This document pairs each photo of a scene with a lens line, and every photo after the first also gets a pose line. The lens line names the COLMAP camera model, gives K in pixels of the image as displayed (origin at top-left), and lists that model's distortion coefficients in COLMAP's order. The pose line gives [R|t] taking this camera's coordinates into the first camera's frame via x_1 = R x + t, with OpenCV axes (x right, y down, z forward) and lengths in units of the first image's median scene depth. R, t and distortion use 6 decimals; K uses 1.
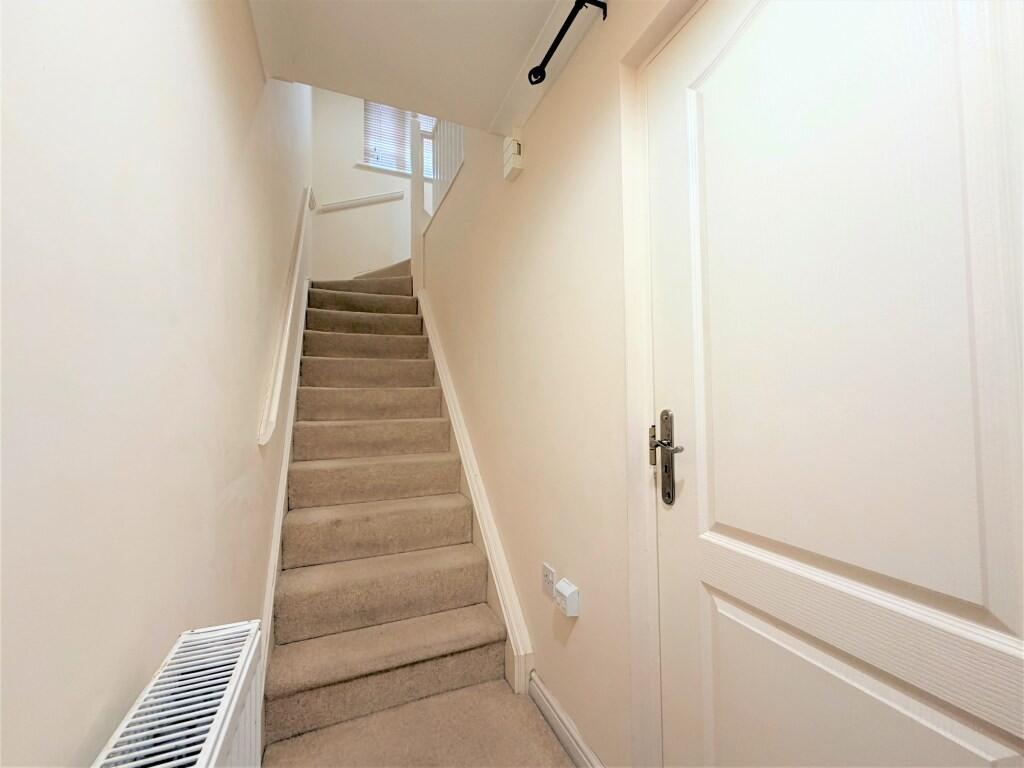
lens RADIAL K [[412.0, 0, 509.2], [0, 412.0, 383.7], [0, 0, 1]] dist [0.000022, -0.000073]
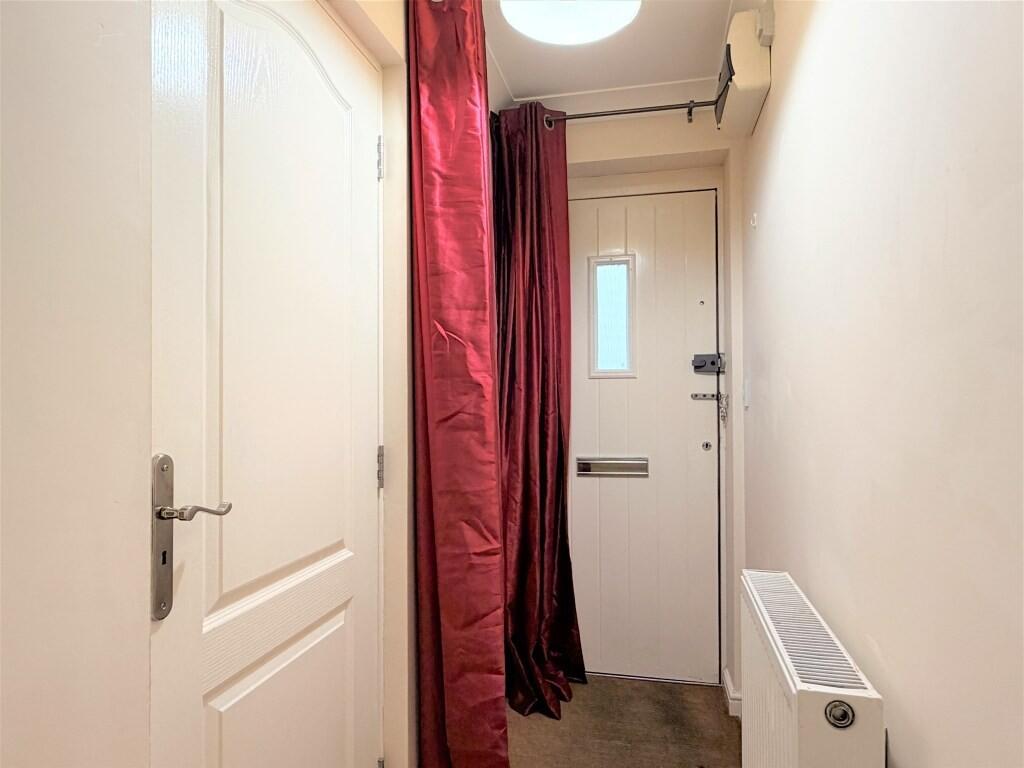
lens RADIAL K [[624.9, 0, 512.0], [0, 624.9, 384.0], [0, 0, 1]] dist [-0.003205, -0.000941]
pose [[-0.814350, 0.020012, 0.580030, -0.568957], [-0.017803, 0.998074, -0.059431, 0.011605], [-0.580102, -0.058724, -0.812425, 1.577388]]
